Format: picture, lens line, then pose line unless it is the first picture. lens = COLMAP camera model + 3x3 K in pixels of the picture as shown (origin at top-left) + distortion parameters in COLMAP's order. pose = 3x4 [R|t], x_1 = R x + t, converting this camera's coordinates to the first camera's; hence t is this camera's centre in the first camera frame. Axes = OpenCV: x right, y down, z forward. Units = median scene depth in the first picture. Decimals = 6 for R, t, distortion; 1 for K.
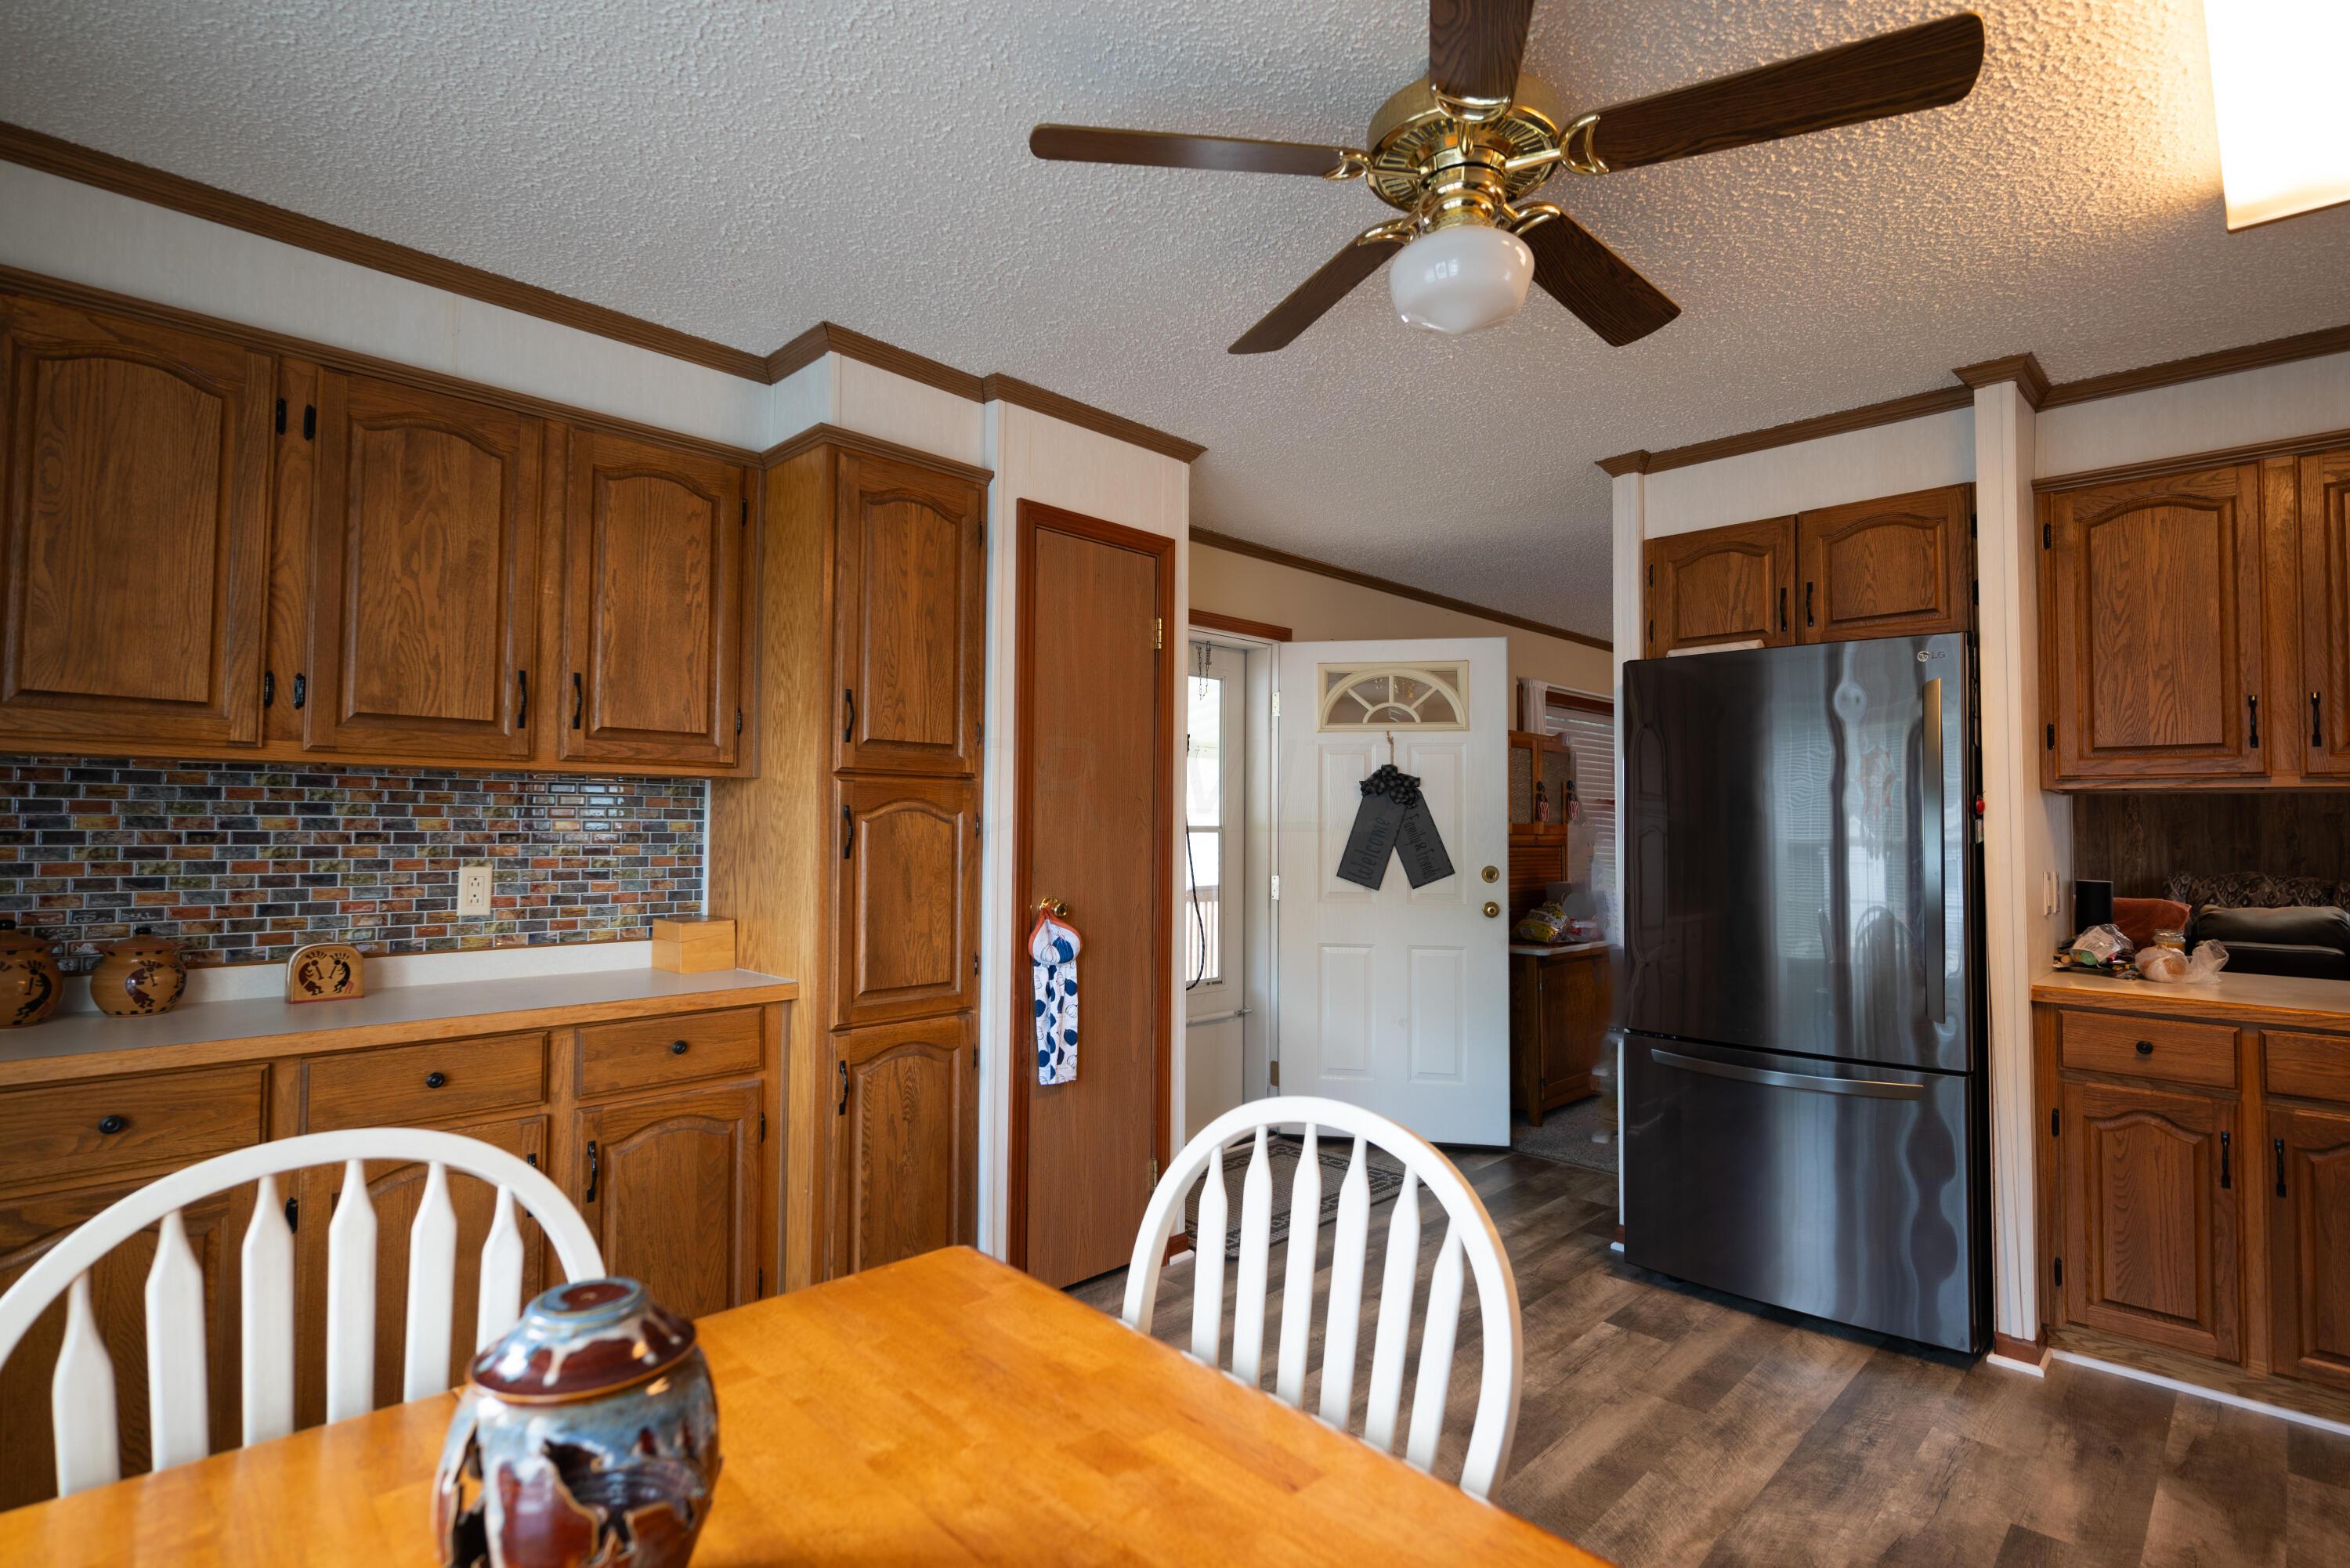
lens RADIAL K [[1154.5, 0, 1175.0], [0, 1154.5, 784.0], [0, 0, 1]] dist [0.004386, 0.000830]
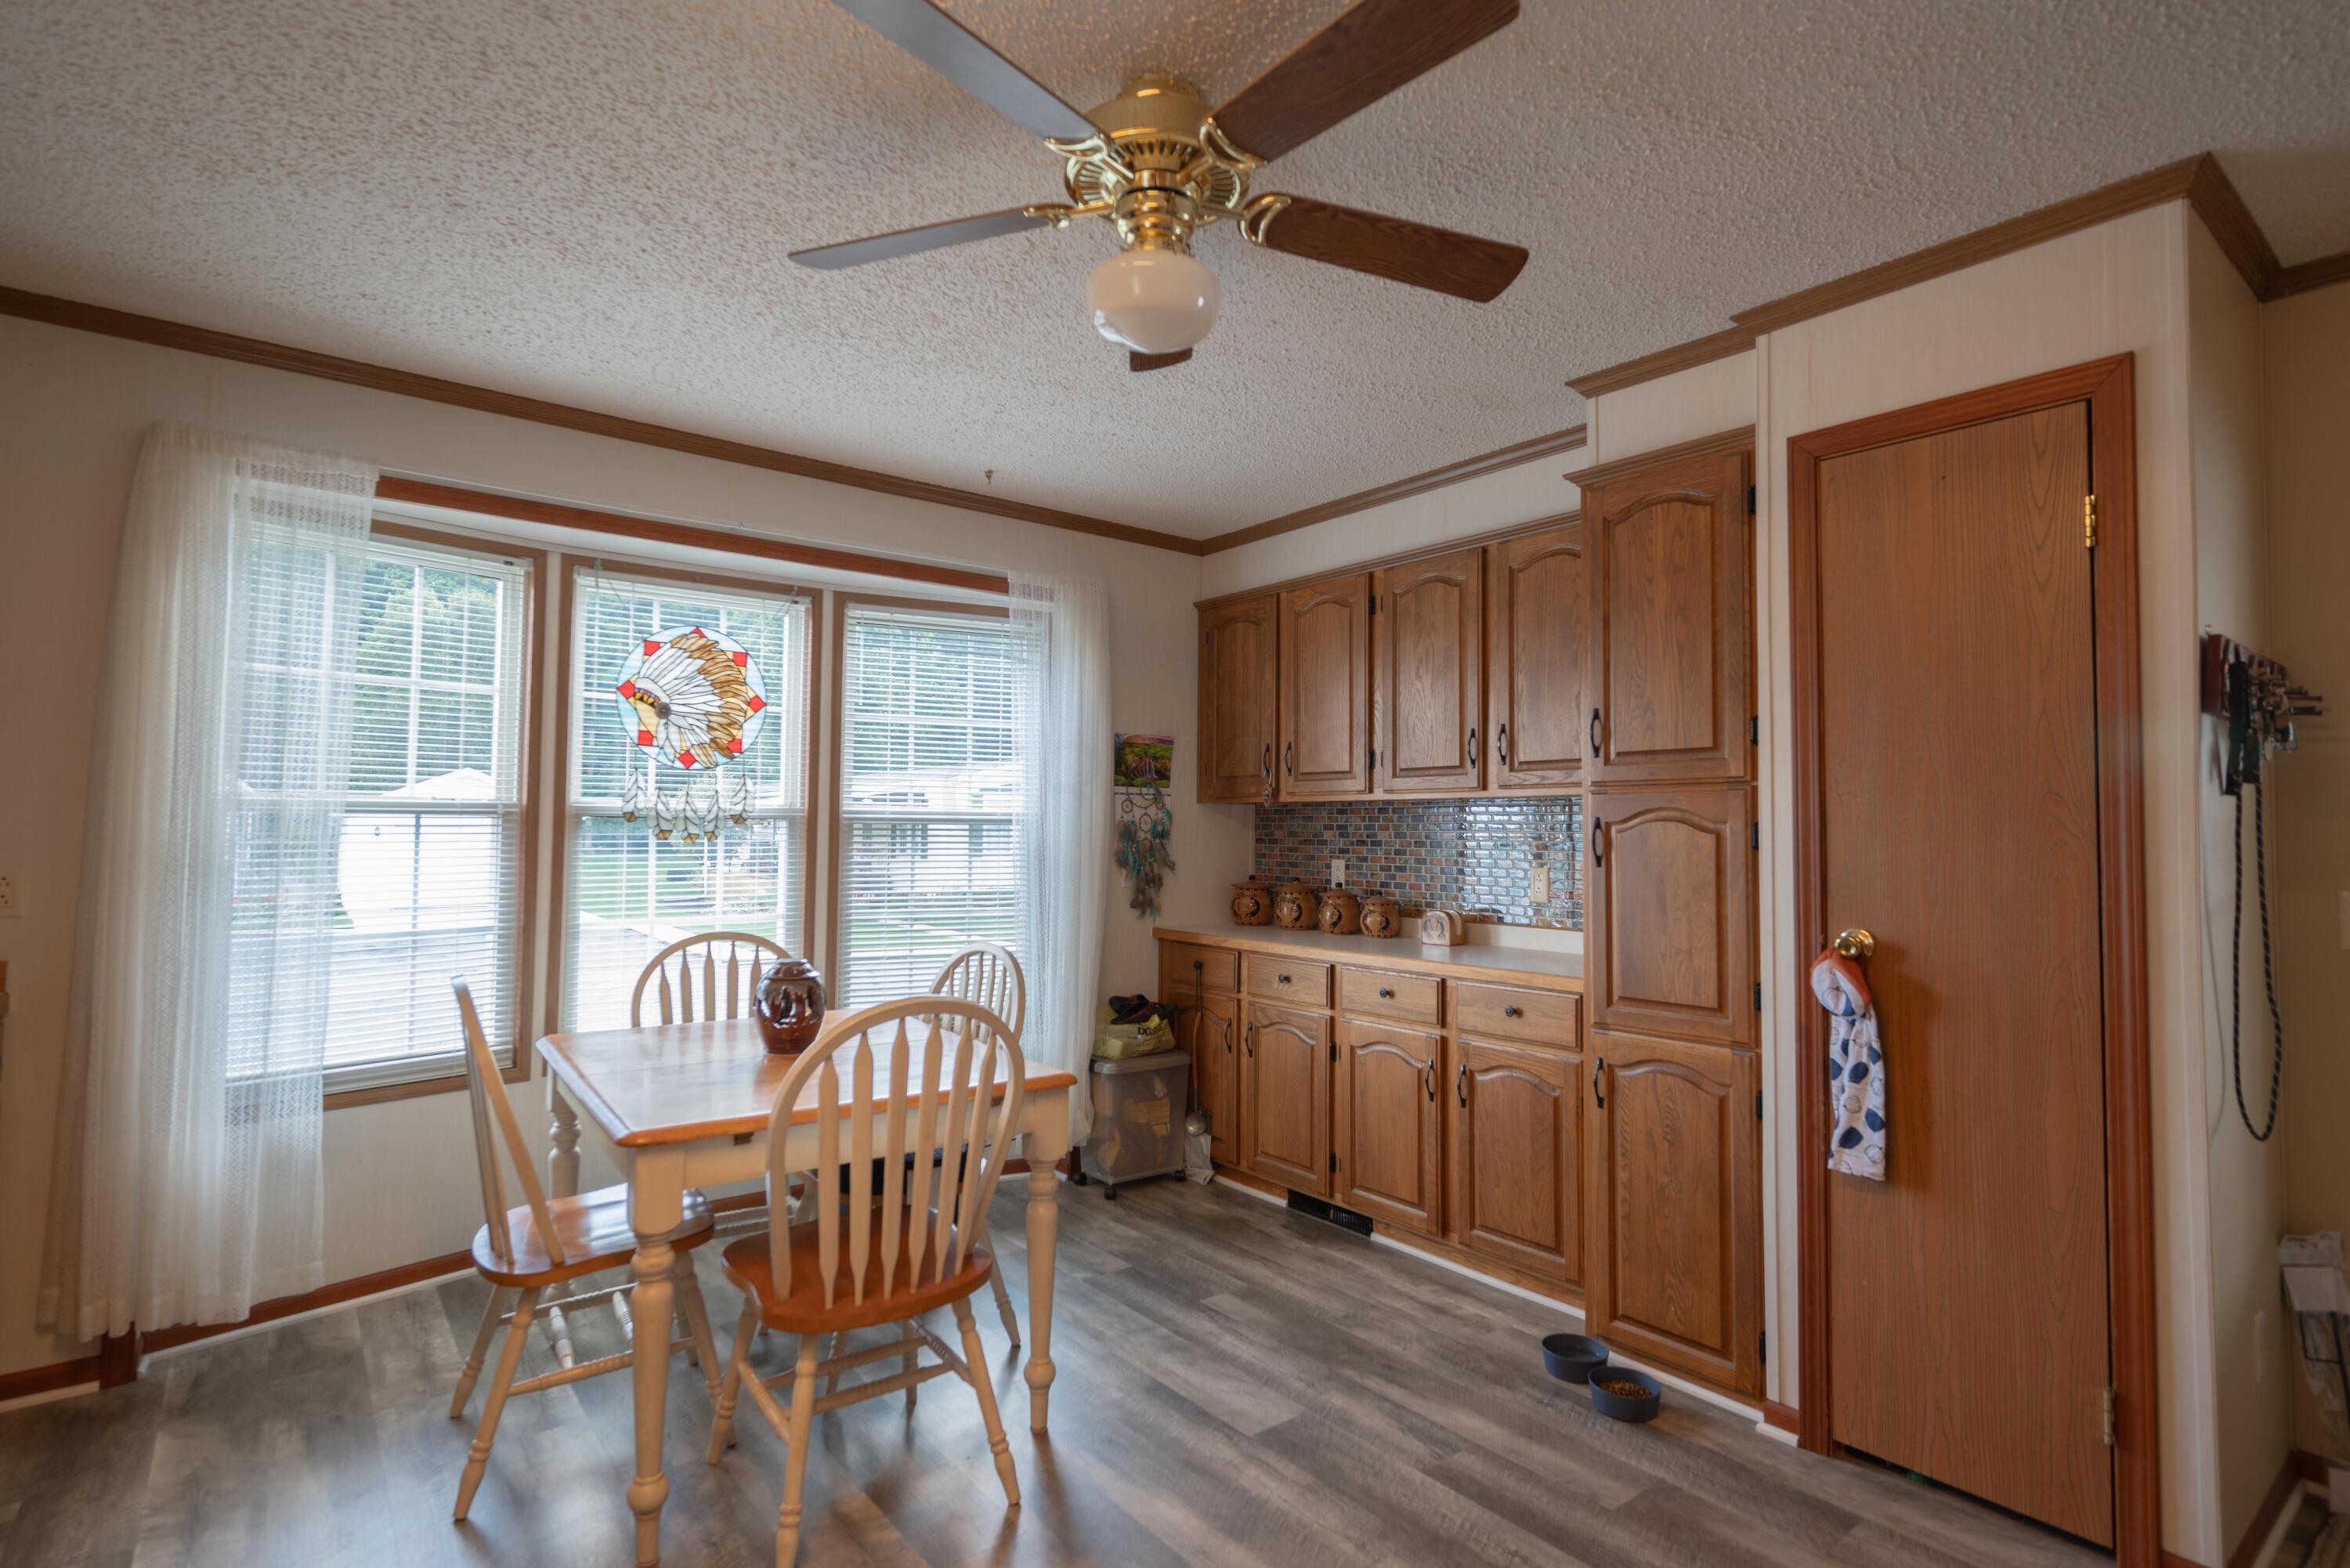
lens RADIAL K [[1154.5, 0, 1175.0], [0, 1154.5, 784.0], [0, 0, 1]] dist [0.004386, 0.000830]
pose [[-0.132556, -0.049758, -0.989926, 0.802365], [0.028454, 0.998136, -0.053981, 0.033745], [0.990767, -0.035323, -0.130893, 0.735629]]
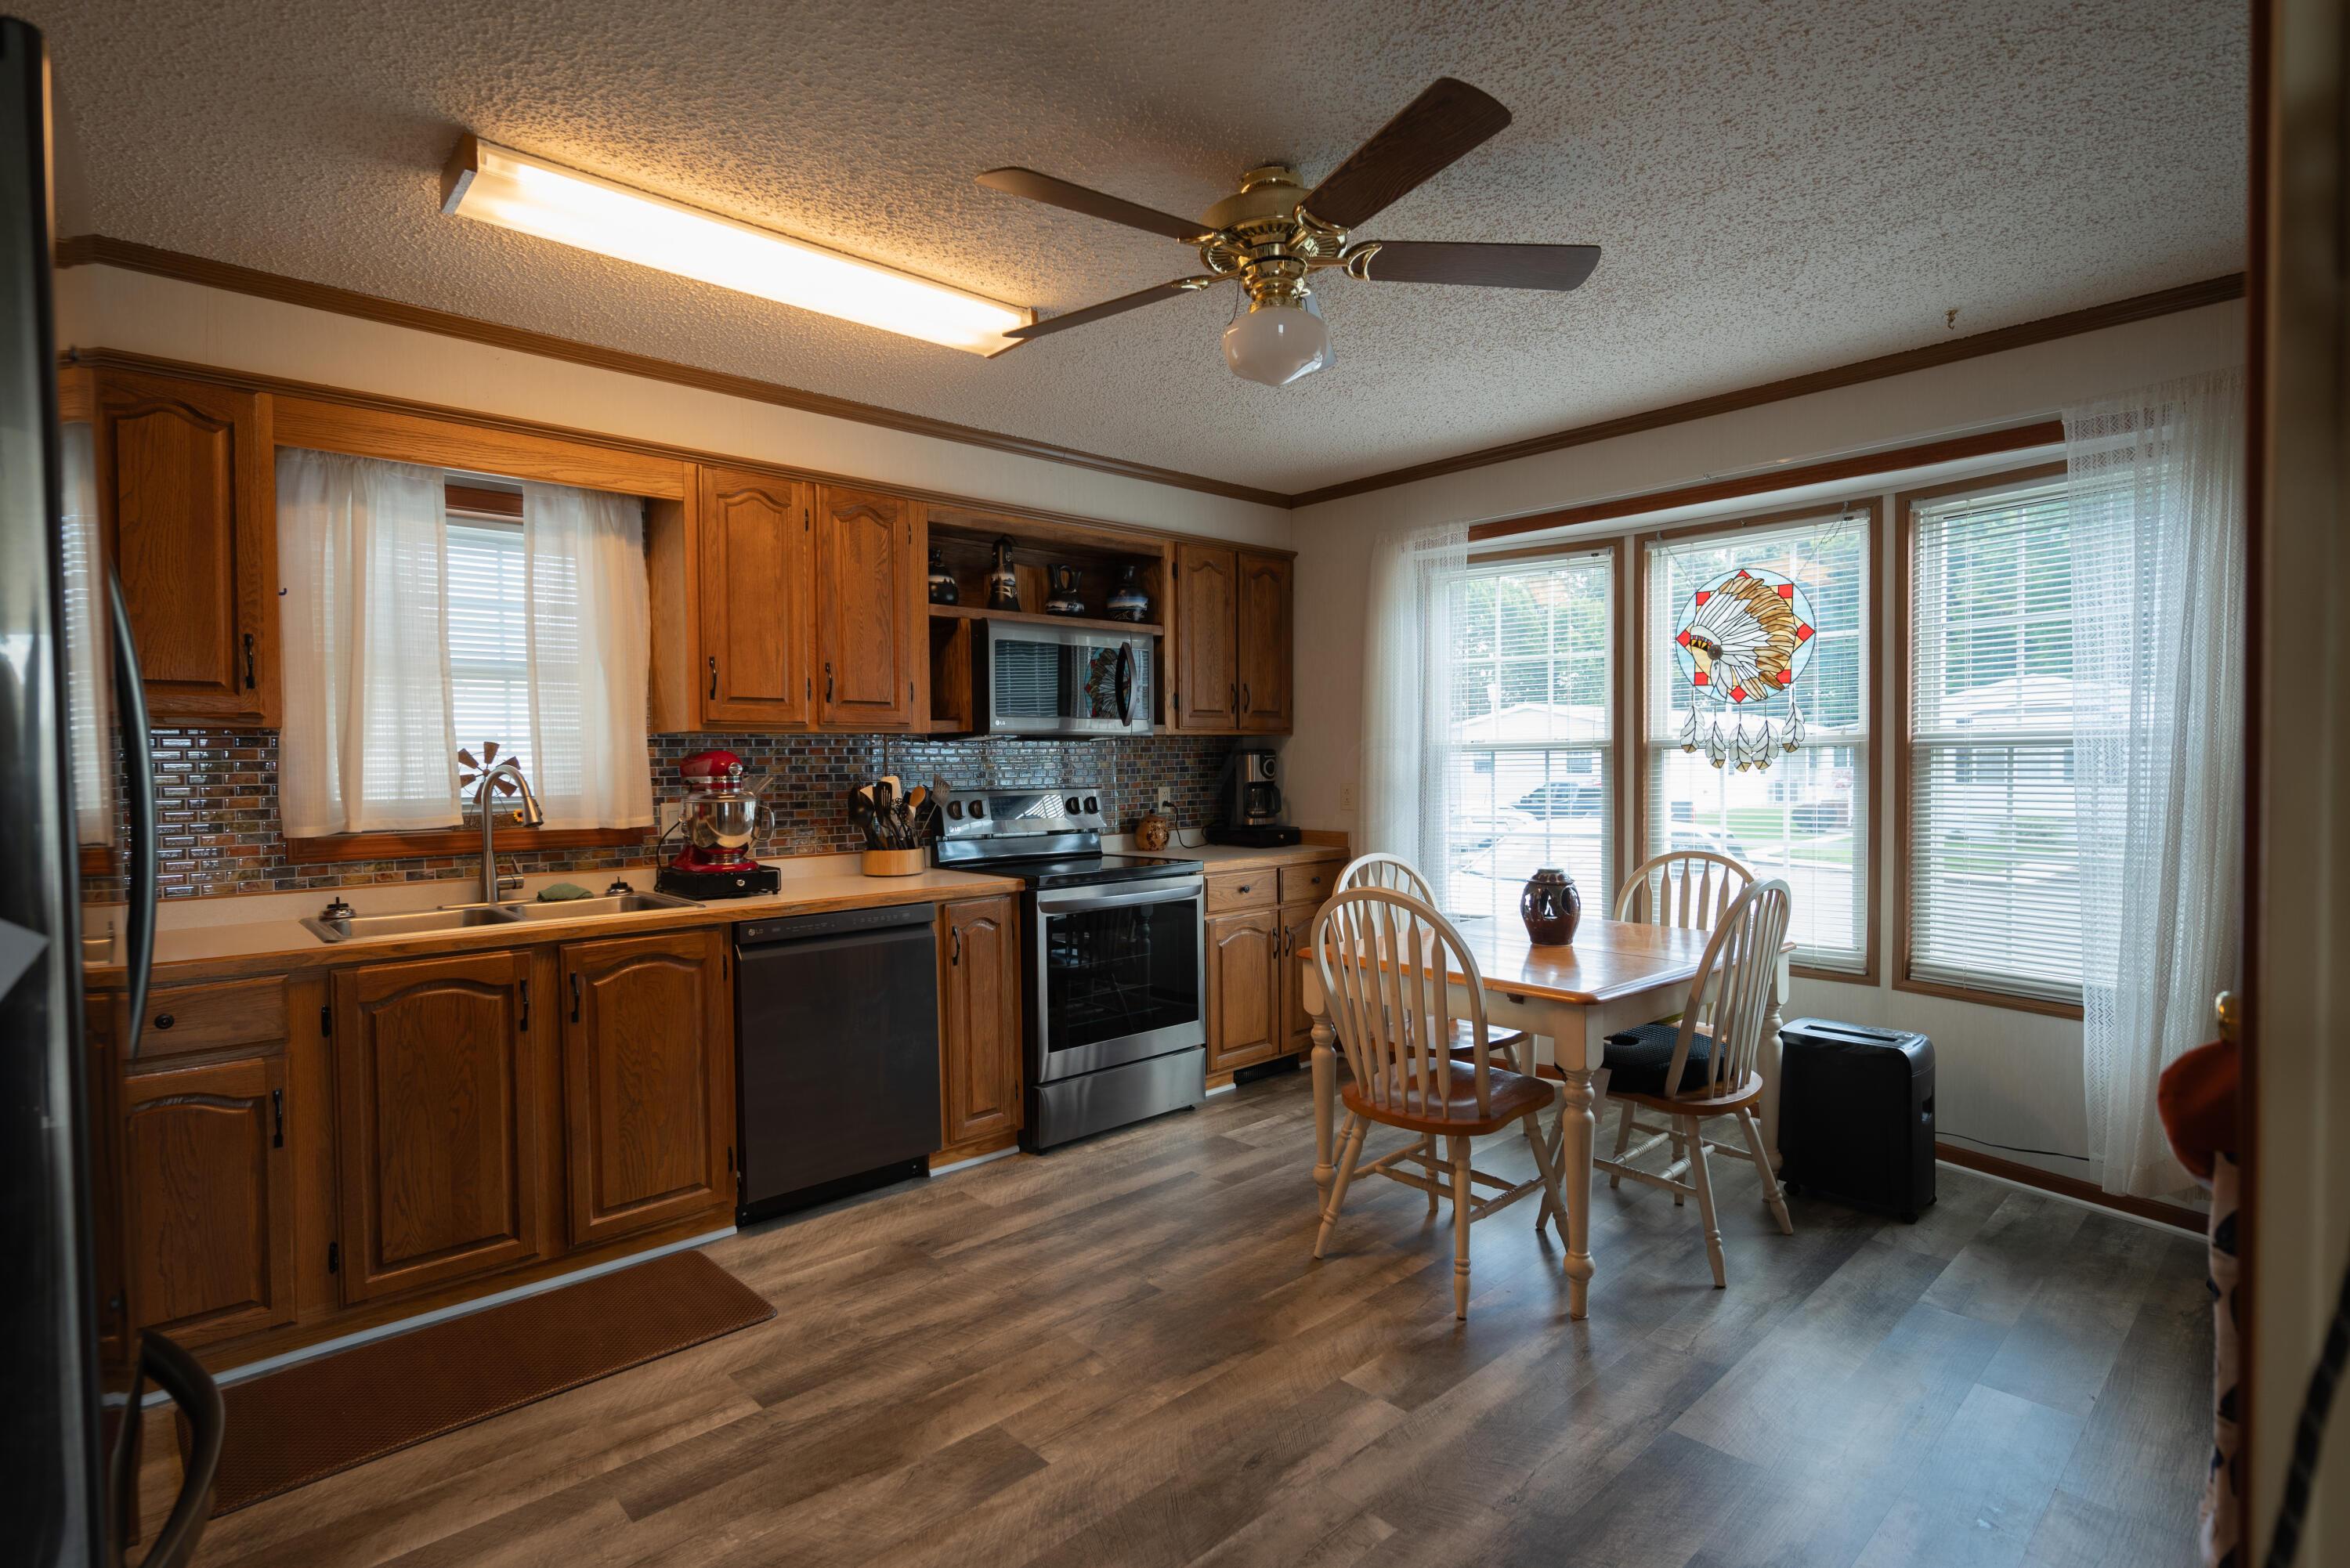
lens RADIAL K [[1154.5, 0, 1175.0], [0, 1154.5, 784.0], [0, 0, 1]] dist [0.004386, 0.000830]
pose [[-0.998876, 0.002976, 0.047298, 0.193097], [0.002099, 0.999825, -0.018570, 0.055438], [-0.047345, -0.018450, -0.998708, 1.483356]]
